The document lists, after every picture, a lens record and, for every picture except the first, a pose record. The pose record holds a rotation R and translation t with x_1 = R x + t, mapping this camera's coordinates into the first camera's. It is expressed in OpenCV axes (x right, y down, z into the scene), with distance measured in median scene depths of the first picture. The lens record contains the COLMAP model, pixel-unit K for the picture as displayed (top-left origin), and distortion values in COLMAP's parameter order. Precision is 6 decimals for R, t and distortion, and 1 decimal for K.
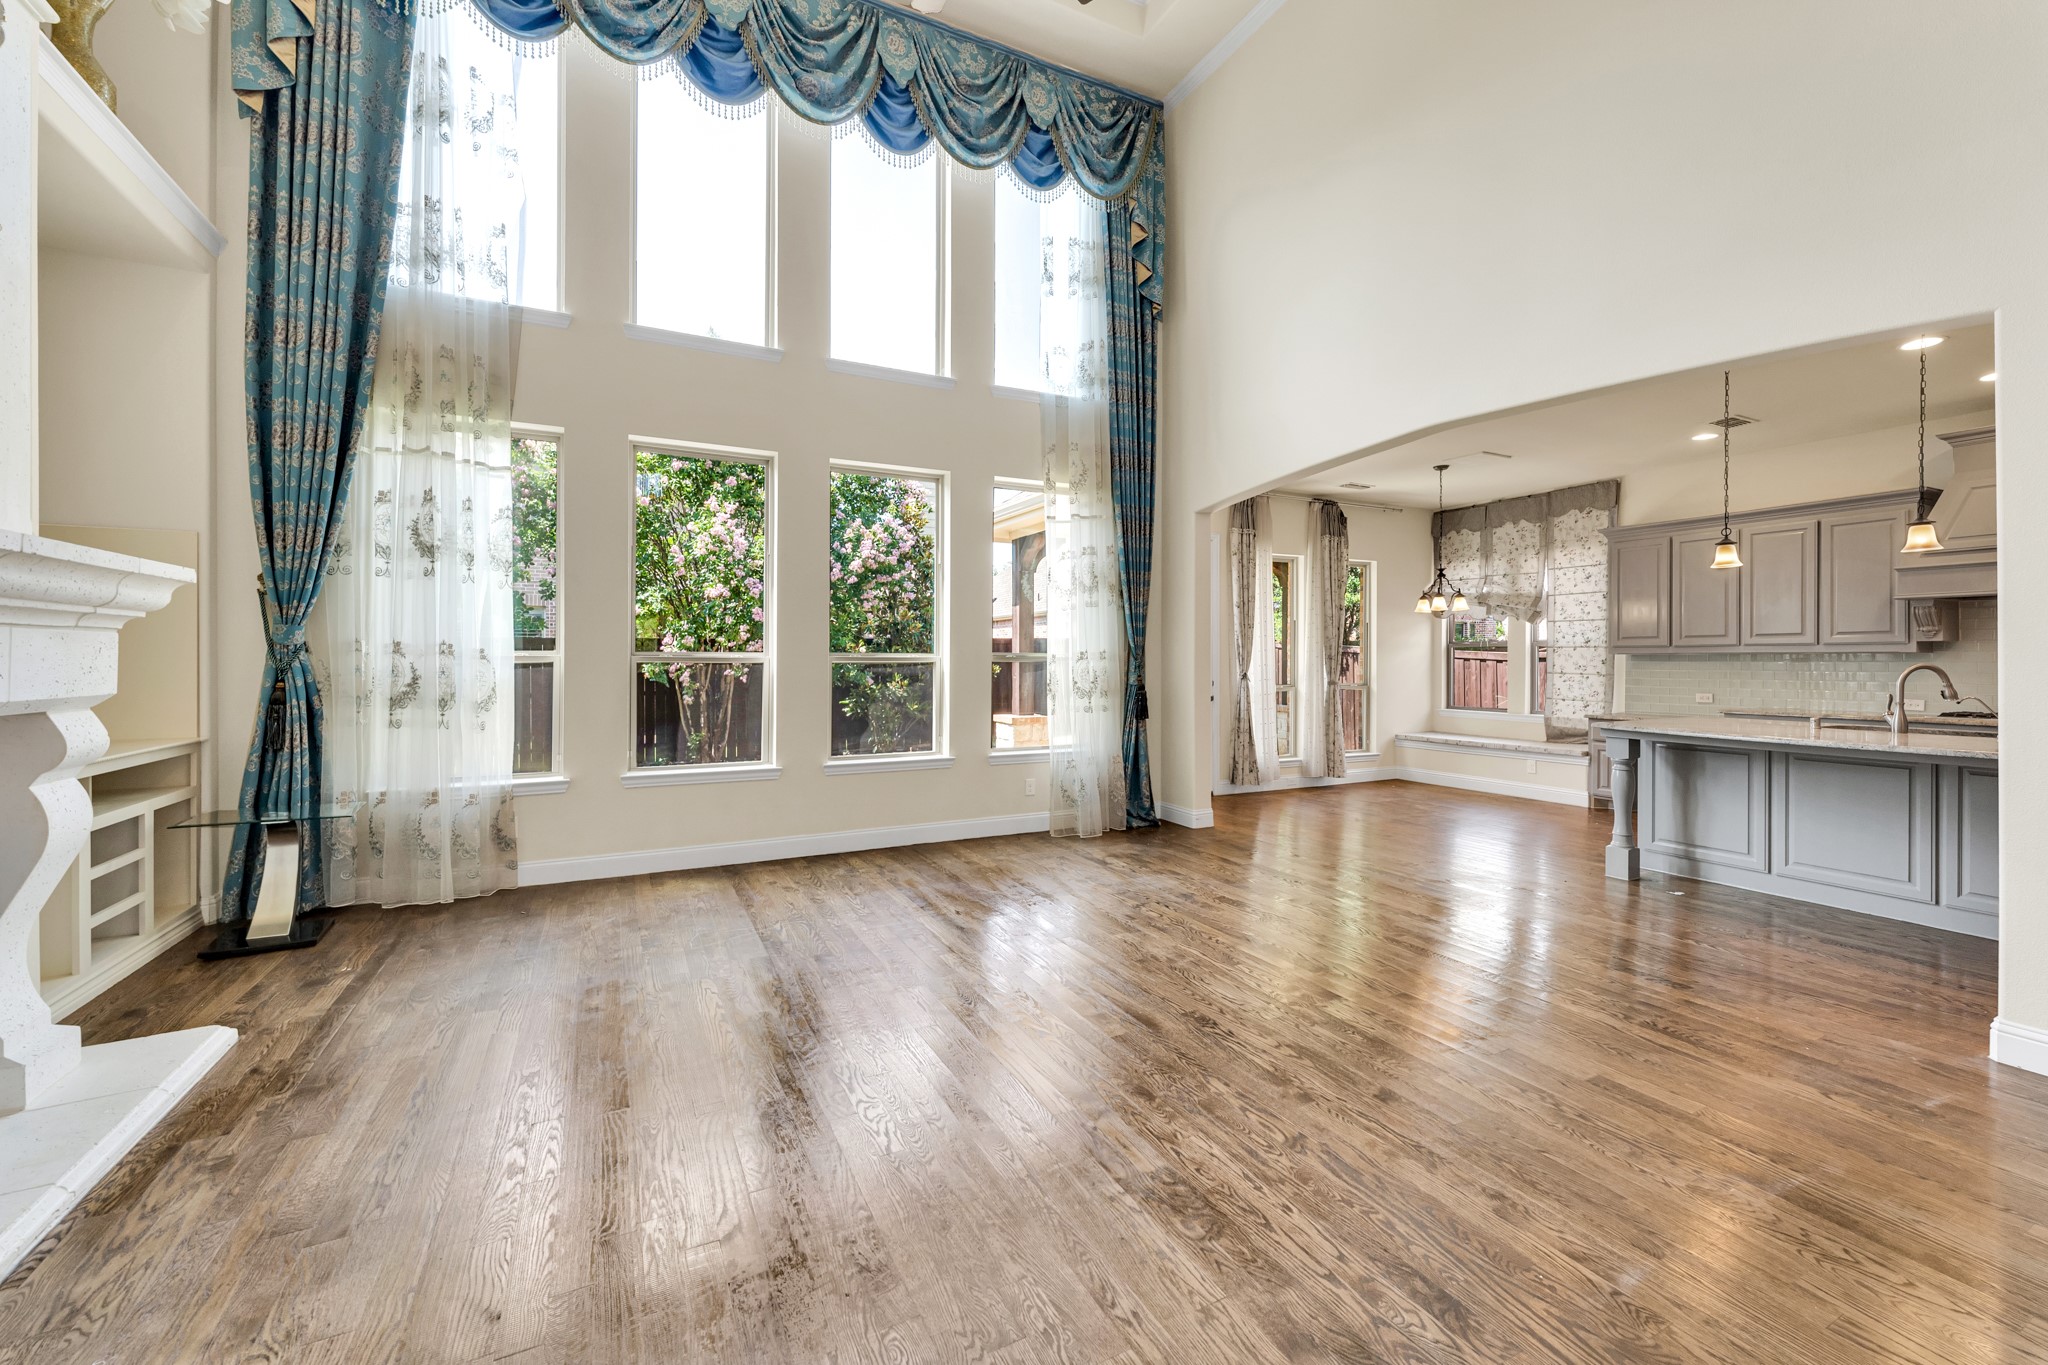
lens RADIAL K [[832.6, 0, 1036.7], [0, 832.6, 662.0], [0, 0, 1]] dist [-0.000405, 0.000069]
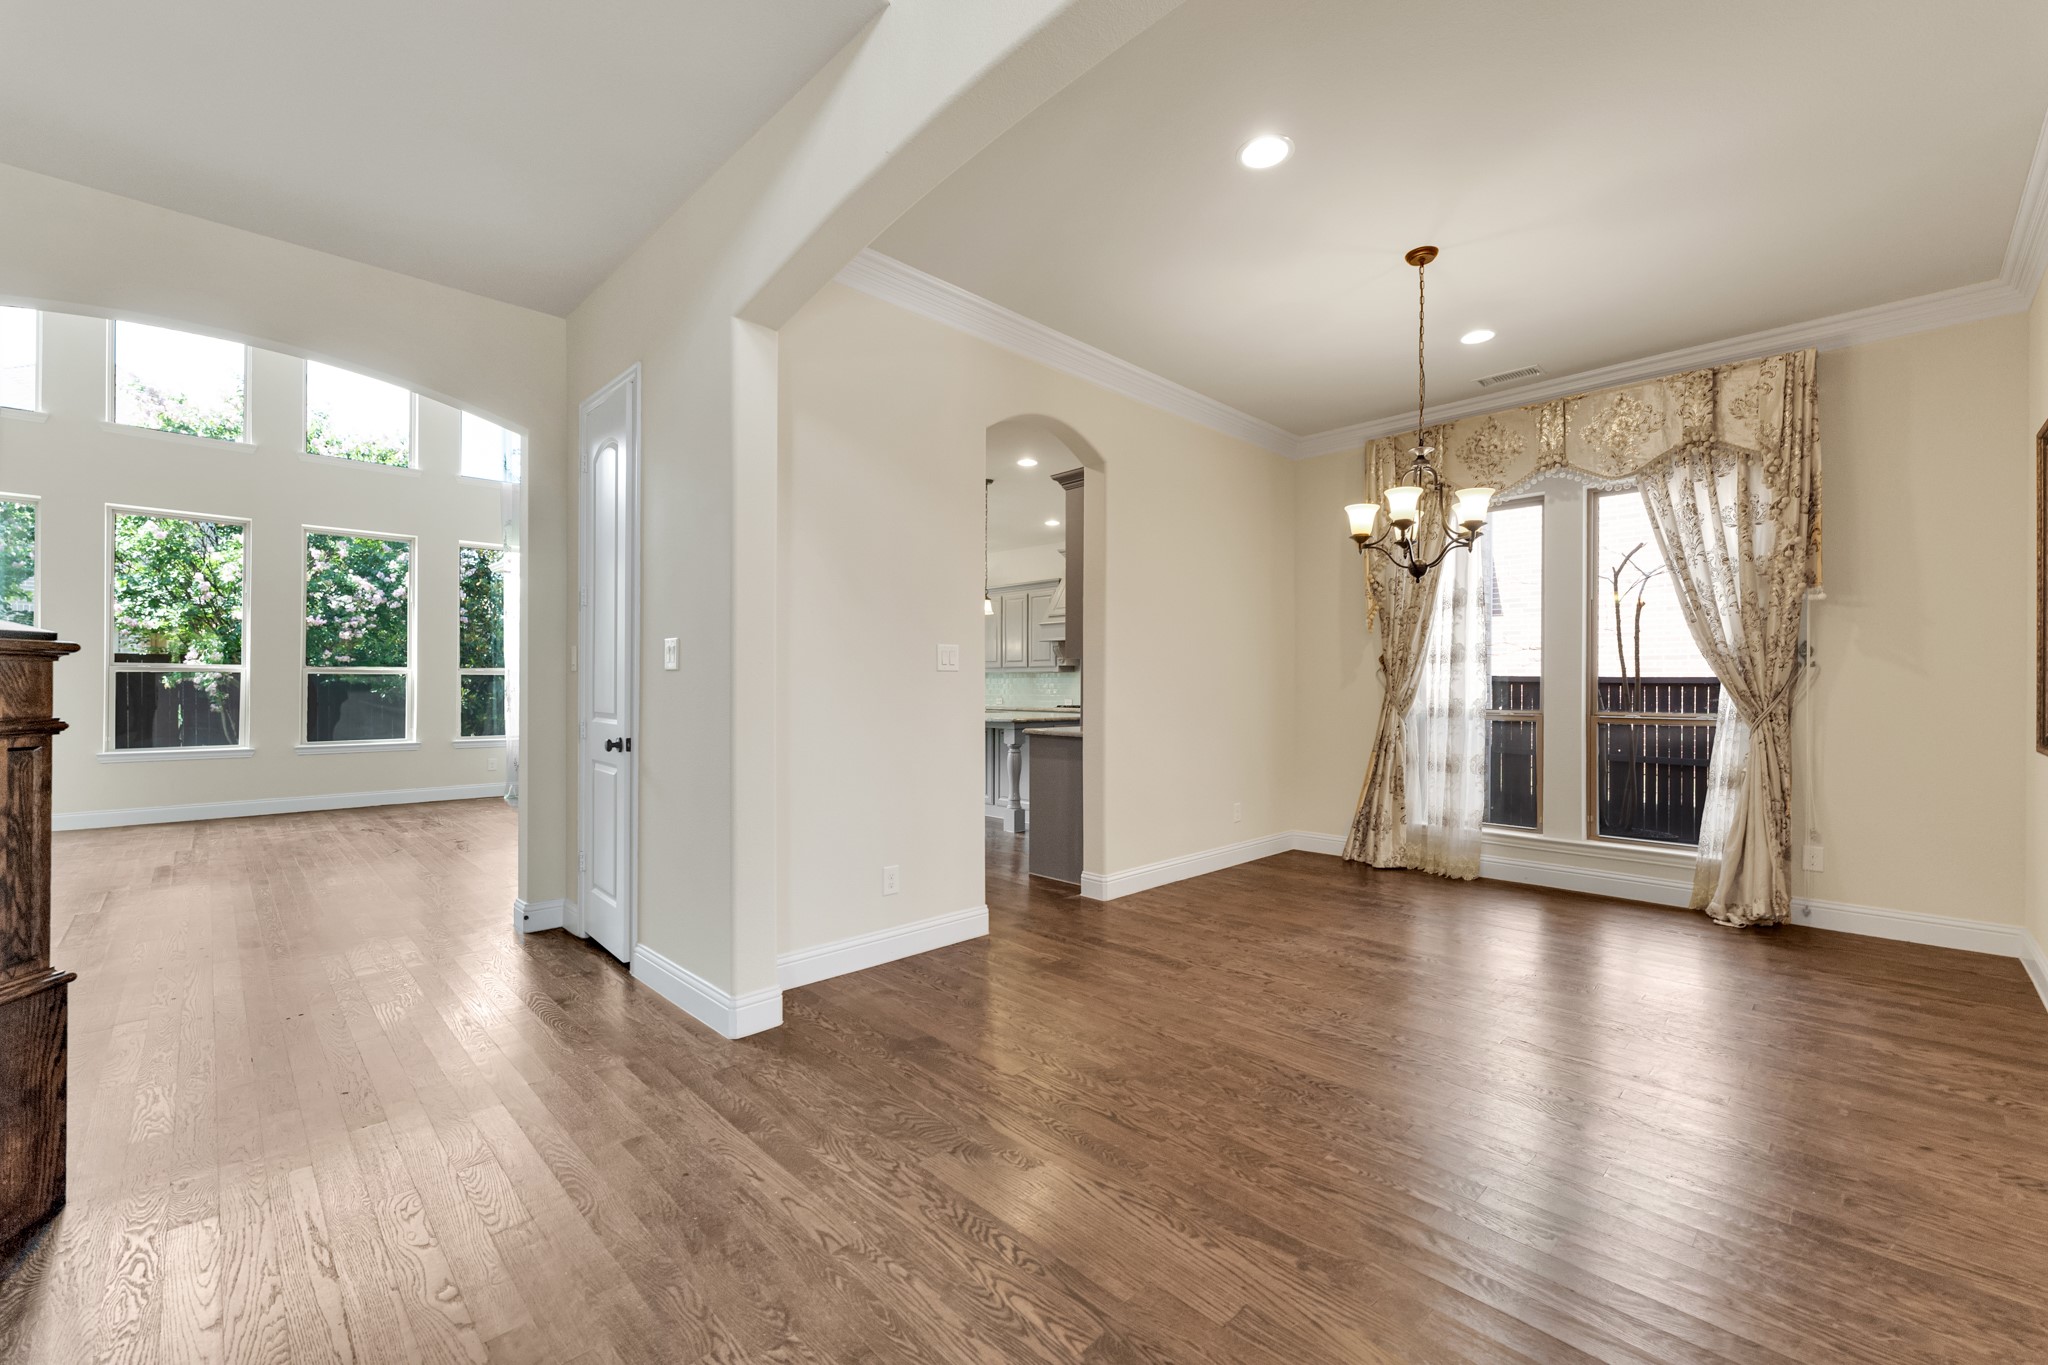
lens RADIAL K [[835.1, 0, 1032.7], [0, 835.1, 687.4], [0, 0, 1]] dist [0.000001, 0.000151]
pose [[0.953122, 0.001963, 0.302581, 0.341841], [-0.003565, 0.999982, 0.004741, 0.009425], [-0.302566, -0.005597, 0.953112, -0.479479]]
